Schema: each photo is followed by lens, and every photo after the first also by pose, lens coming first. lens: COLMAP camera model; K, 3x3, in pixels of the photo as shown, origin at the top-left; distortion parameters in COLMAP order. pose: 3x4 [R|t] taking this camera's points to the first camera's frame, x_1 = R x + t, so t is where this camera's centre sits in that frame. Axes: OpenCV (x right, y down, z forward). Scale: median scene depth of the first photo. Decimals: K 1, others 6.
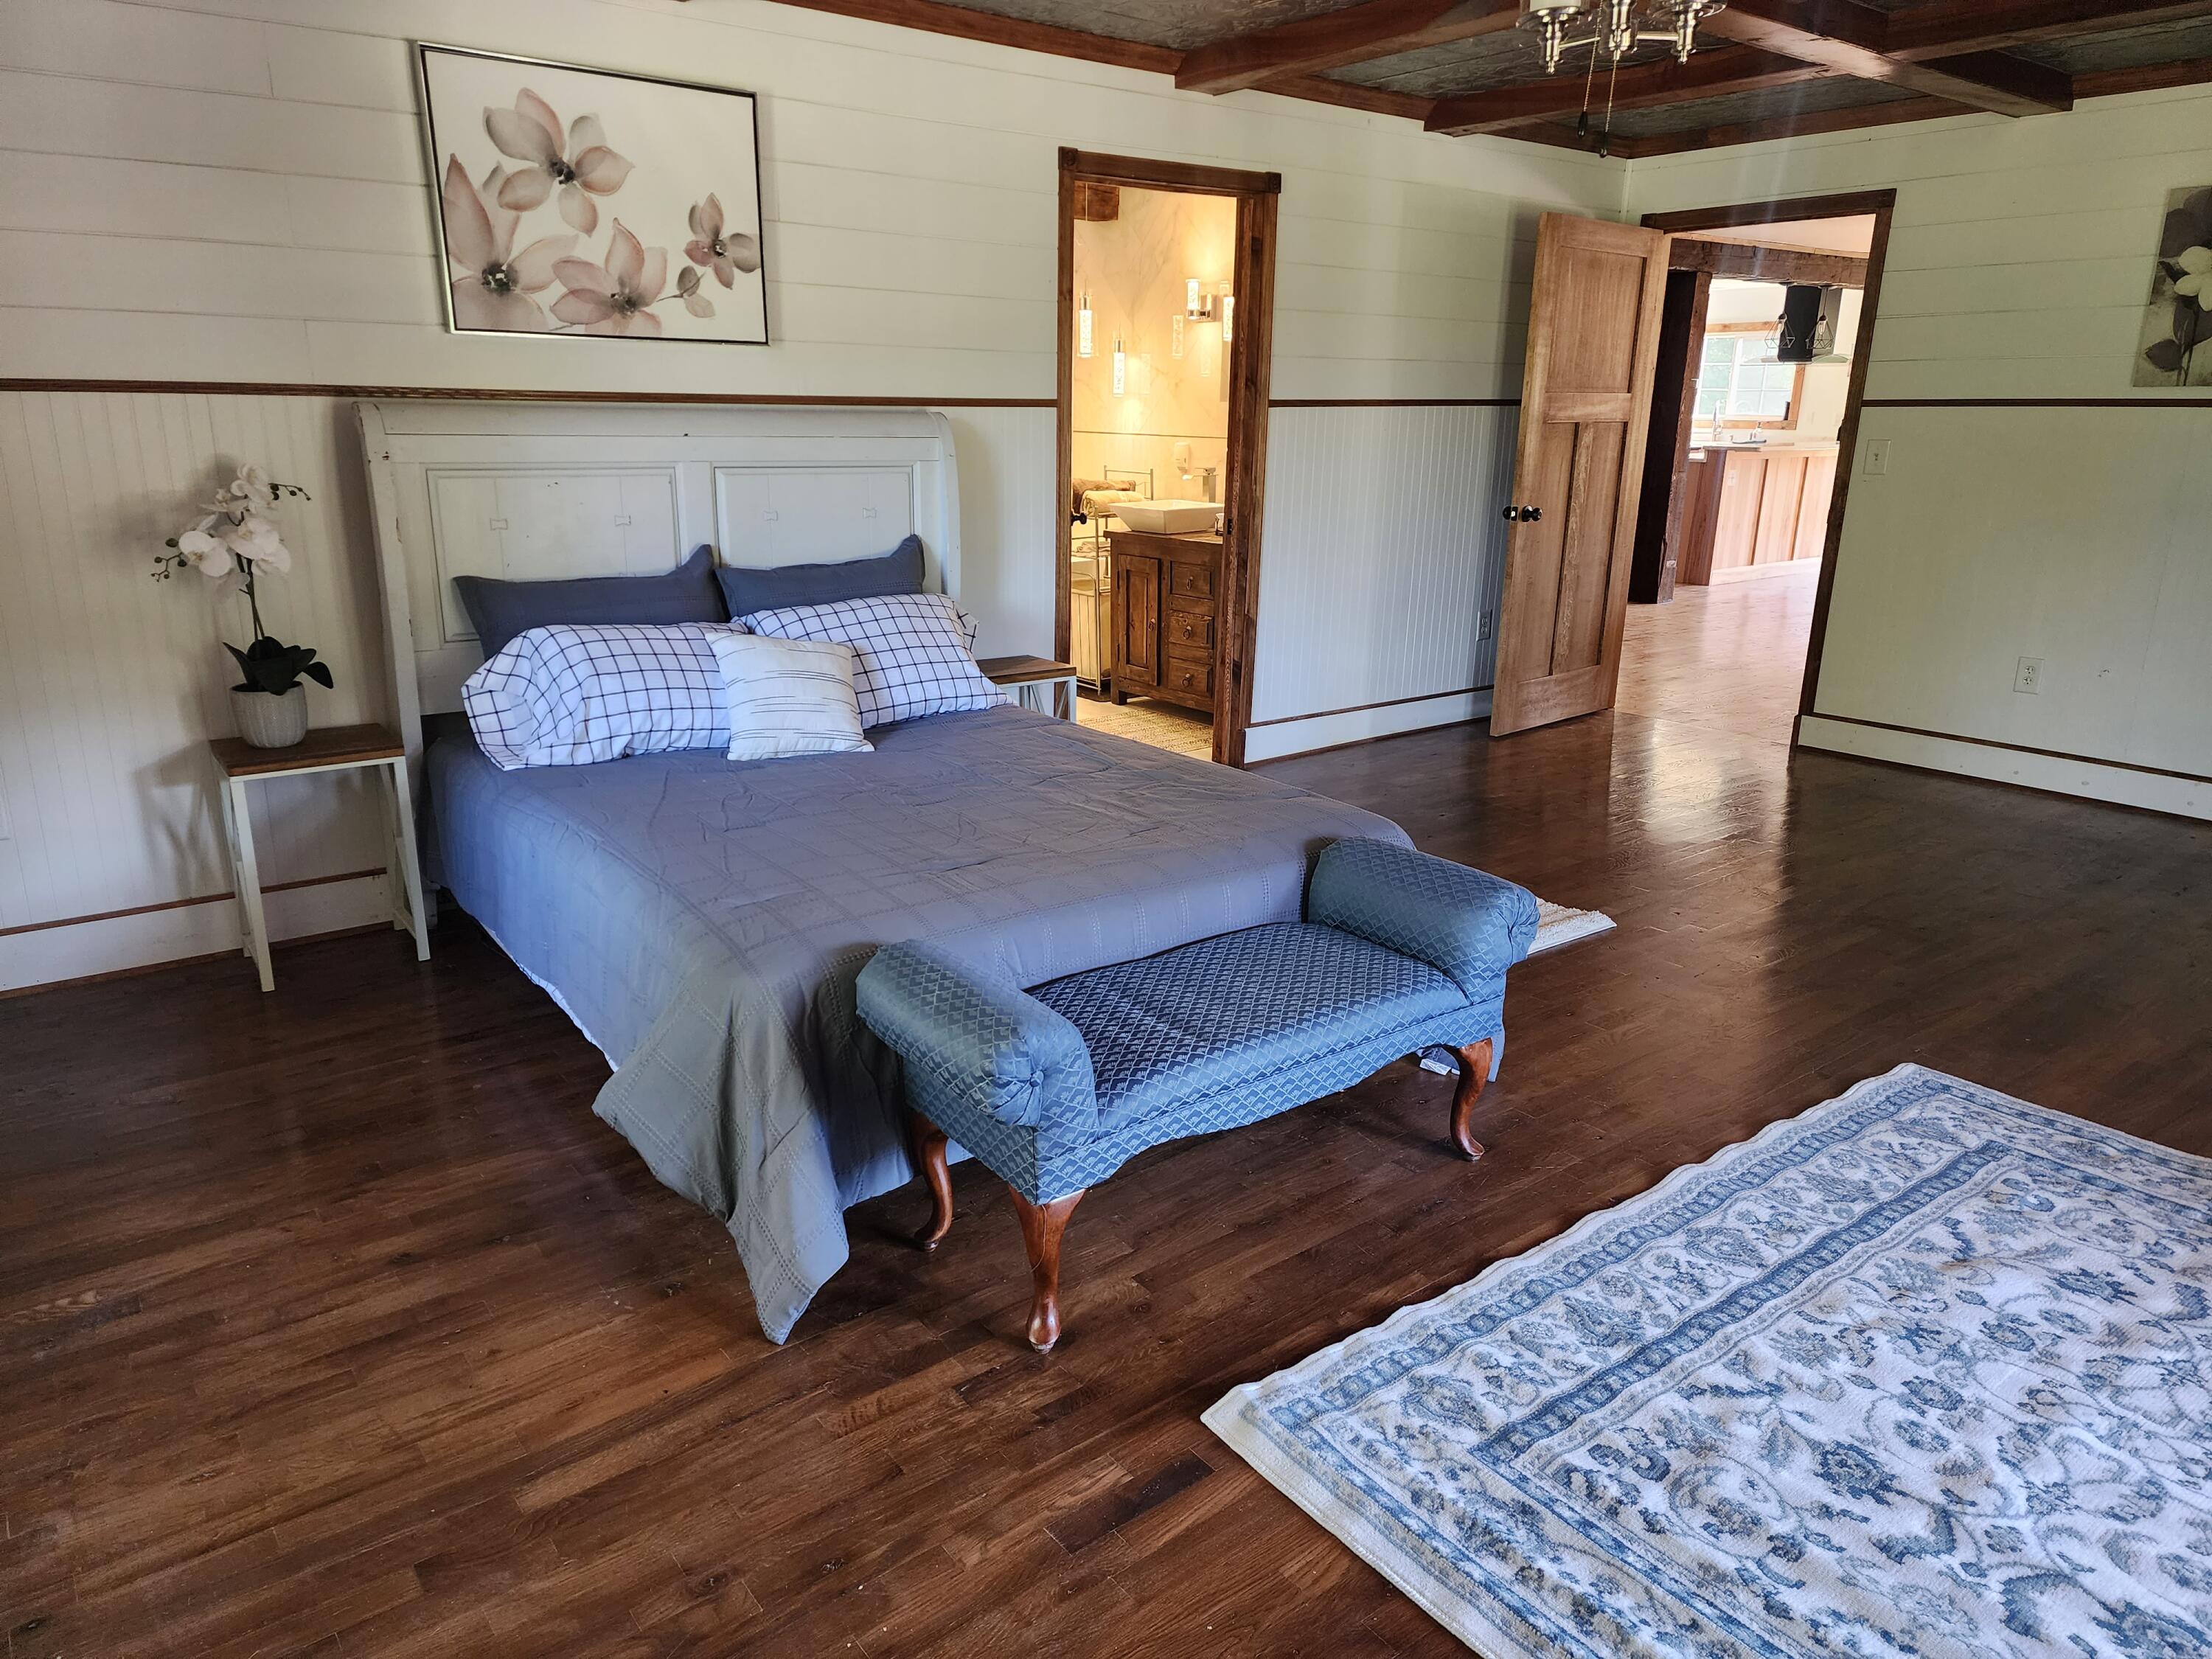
lens RADIAL K [[1457.1, 0, 1099.0], [0, 1457.1, 814.7], [0, 0, 1]] dist [0.066518, -0.046457]
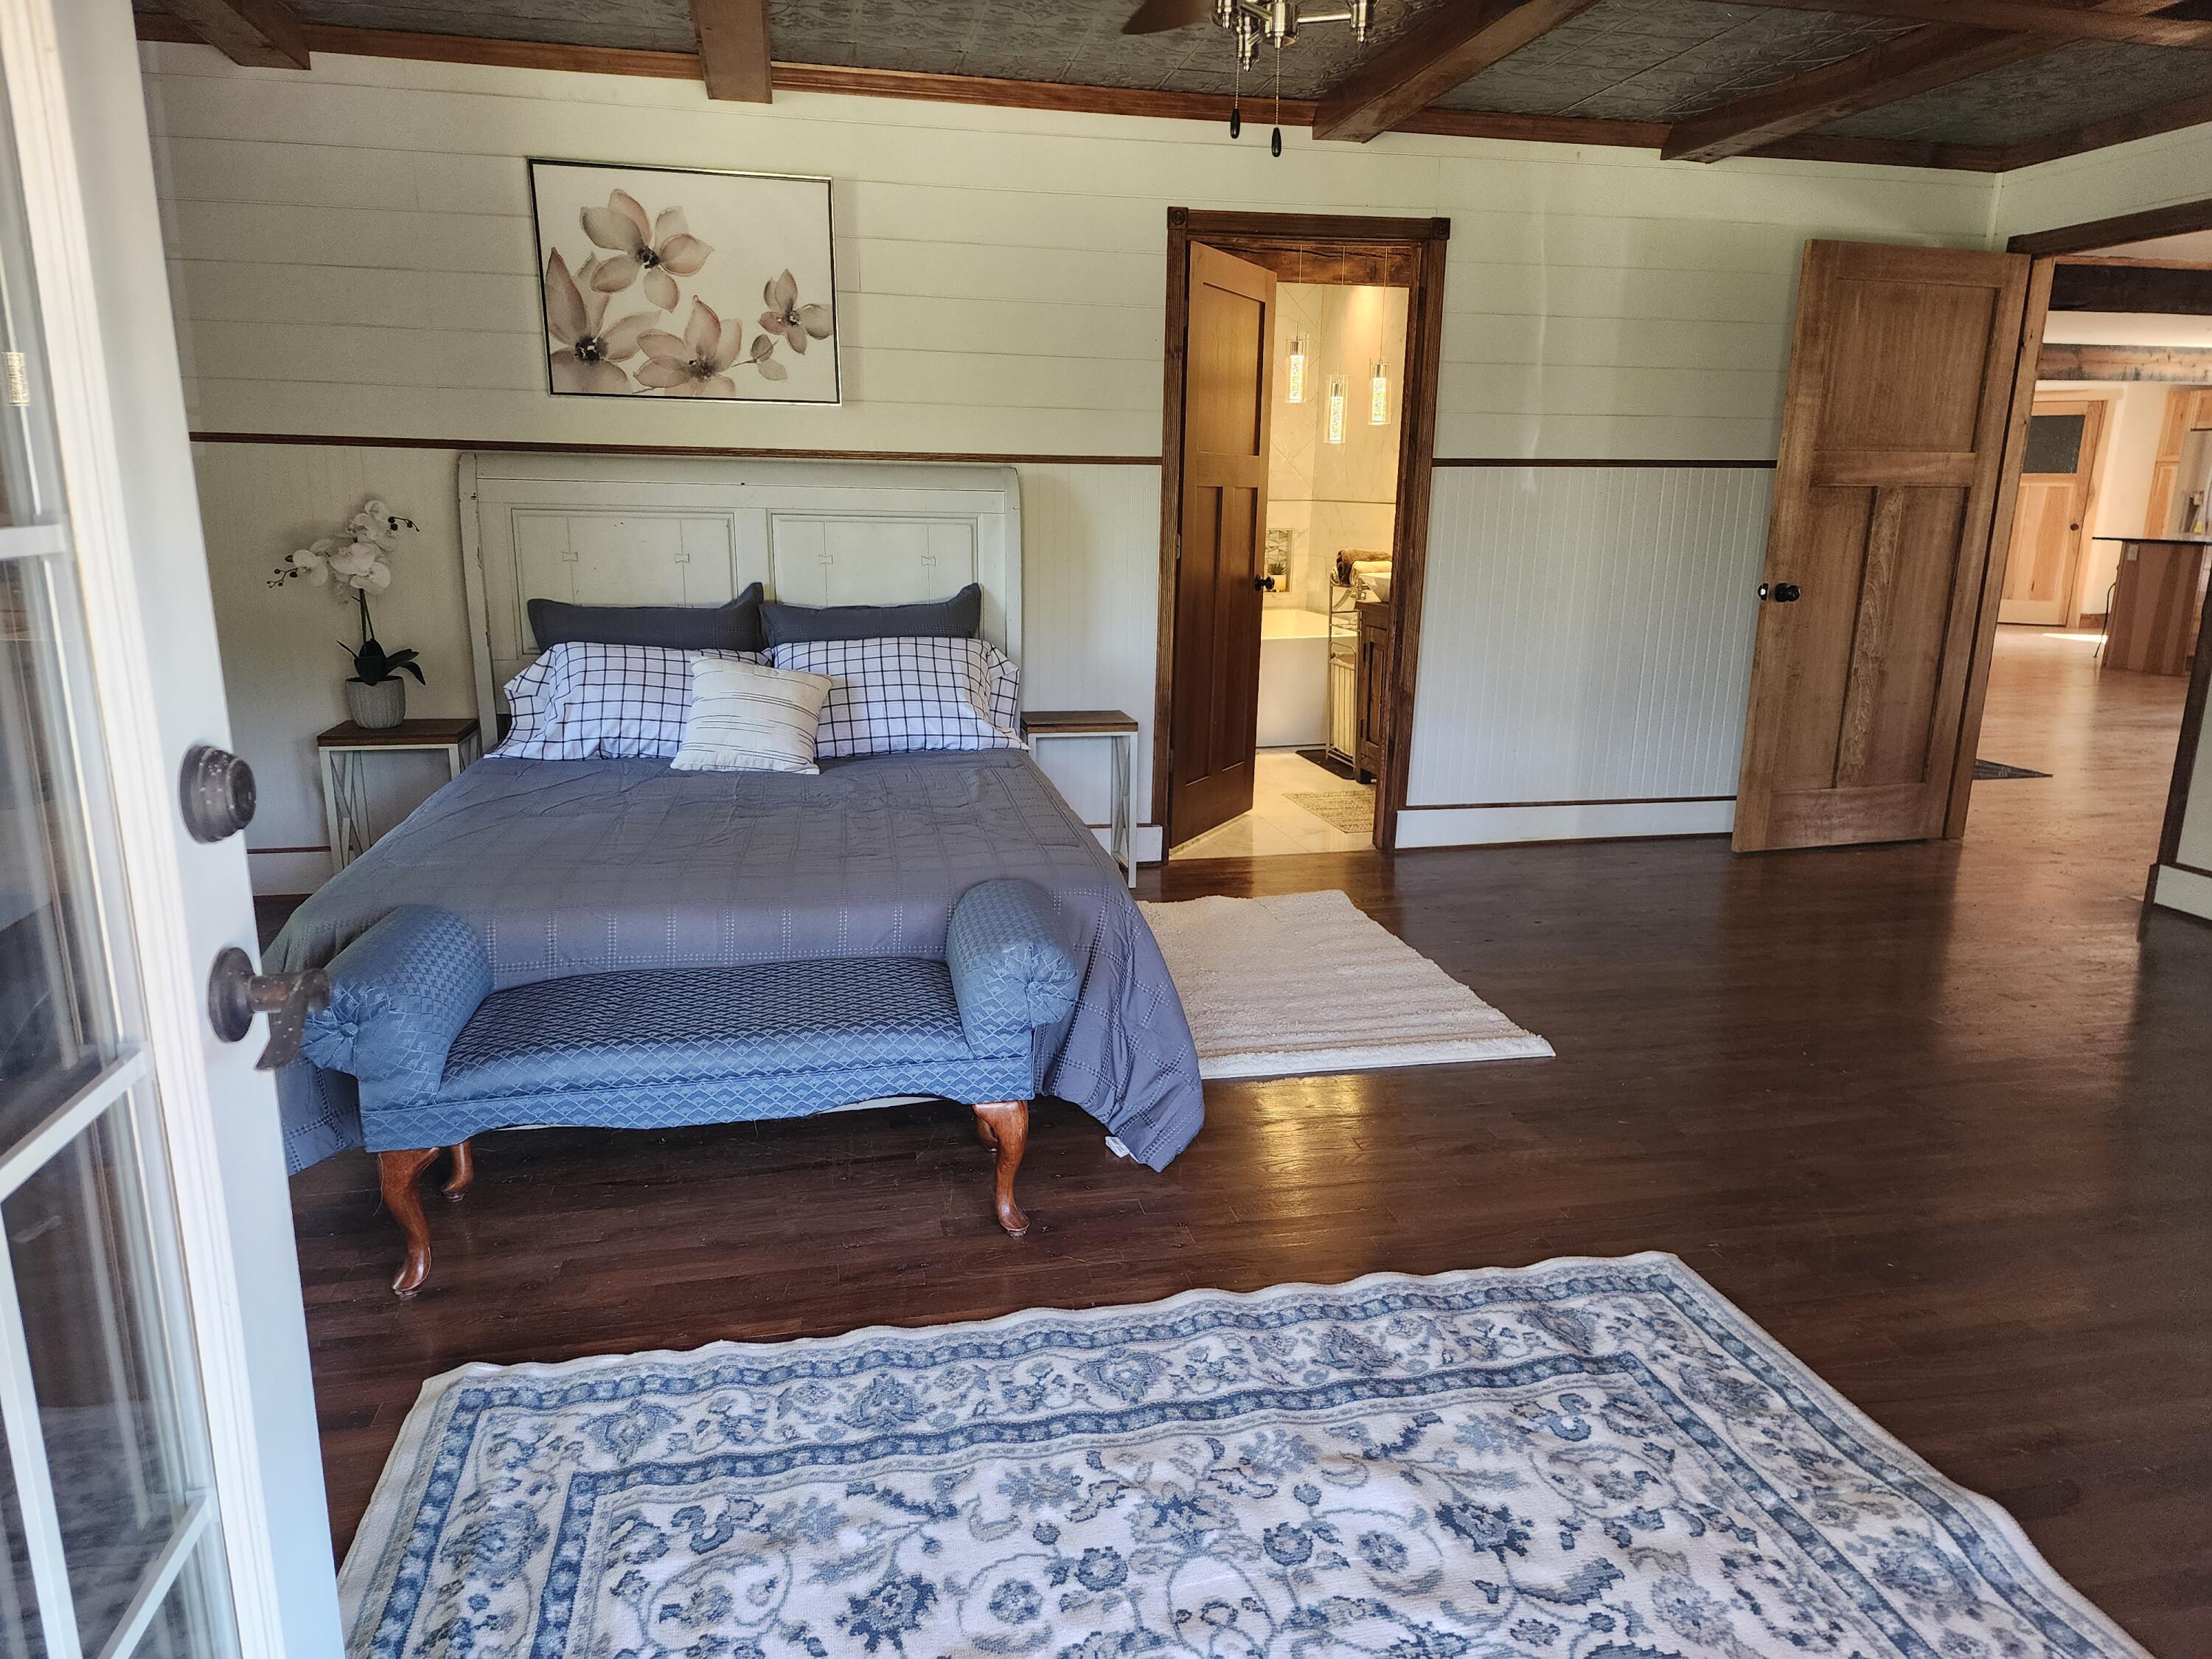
lens RADIAL K [[1457.1, 0, 1120.8], [0, 1457.1, 839.3], [0, 0, 1]] dist [0.066518, -0.046457]
pose [[0.906168, 0.098596, -0.411264, 0.497117], [-0.117819, 0.992800, -0.021586, -0.000195], [0.406175, 0.068015, 0.911261, 0.127144]]
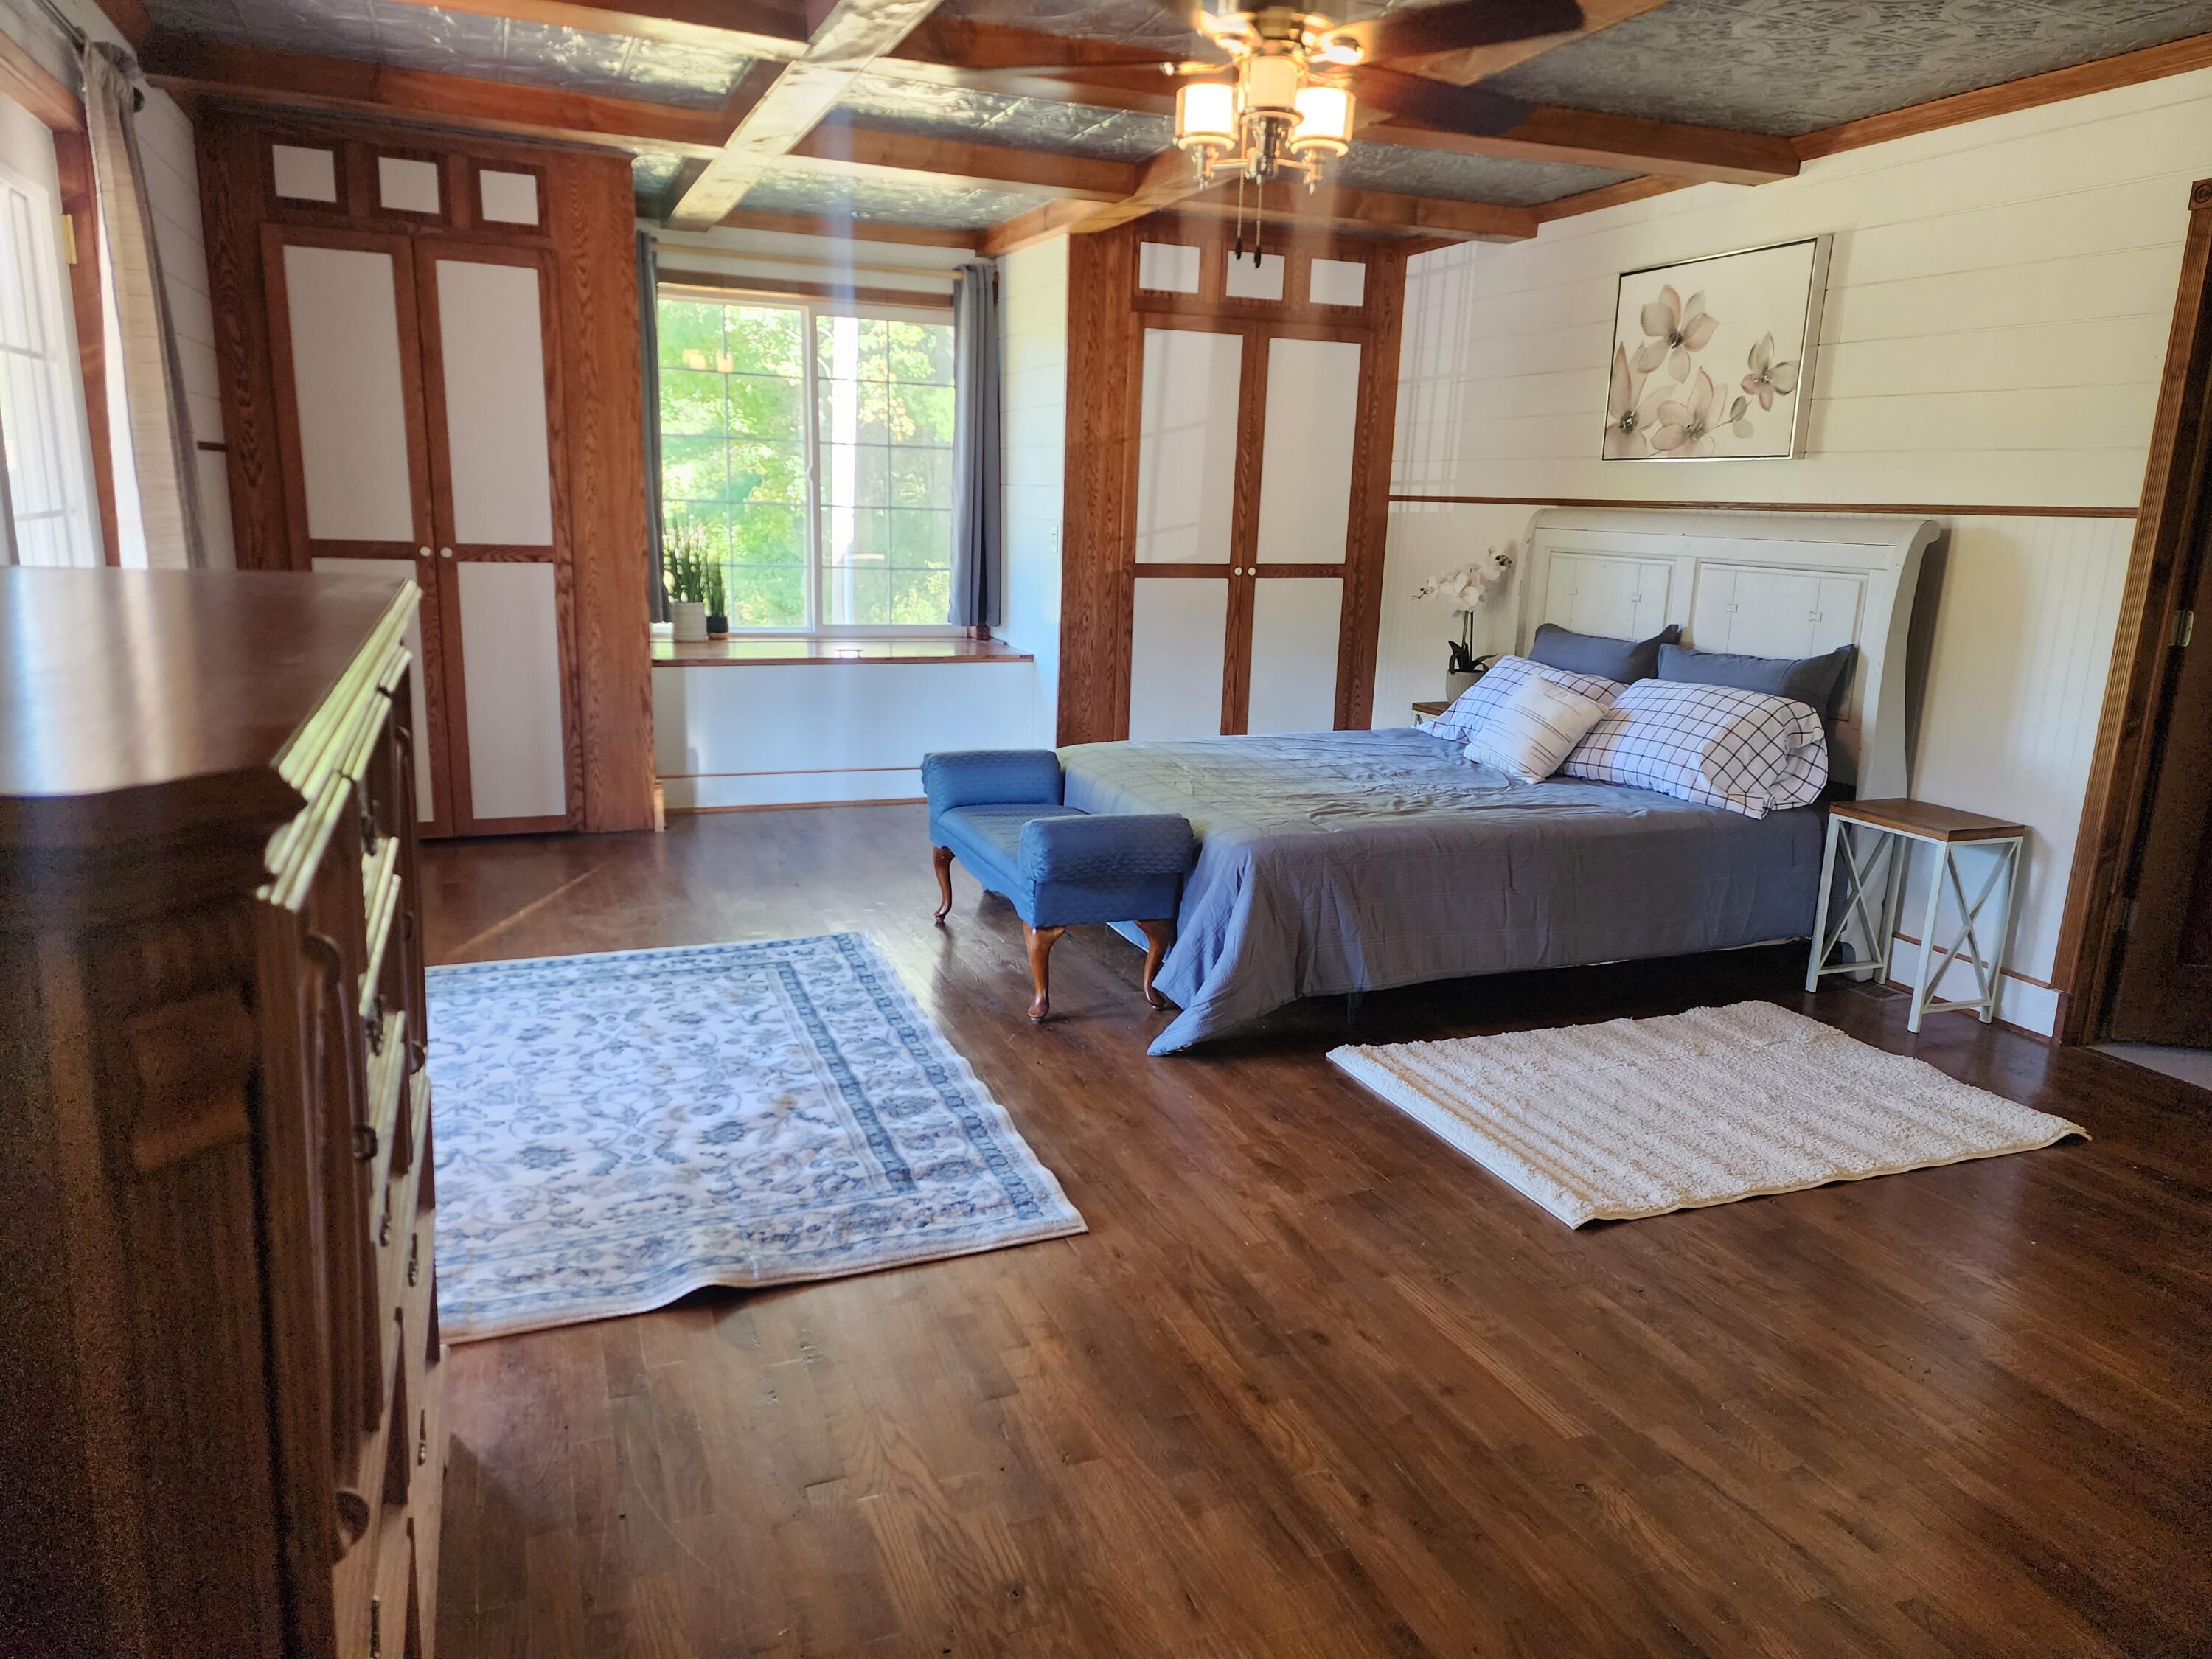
lens RADIAL K [[1457.1, 0, 1100.4], [0, 1457.1, 811.0], [0, 0, 1]] dist [0.066518, -0.046457]
pose [[-0.254207, 0.183179, -0.949644, 1.111798], [-0.299440, 0.918746, 0.257375, -0.232684], [0.919628, 0.349787, -0.178700, 0.915217]]
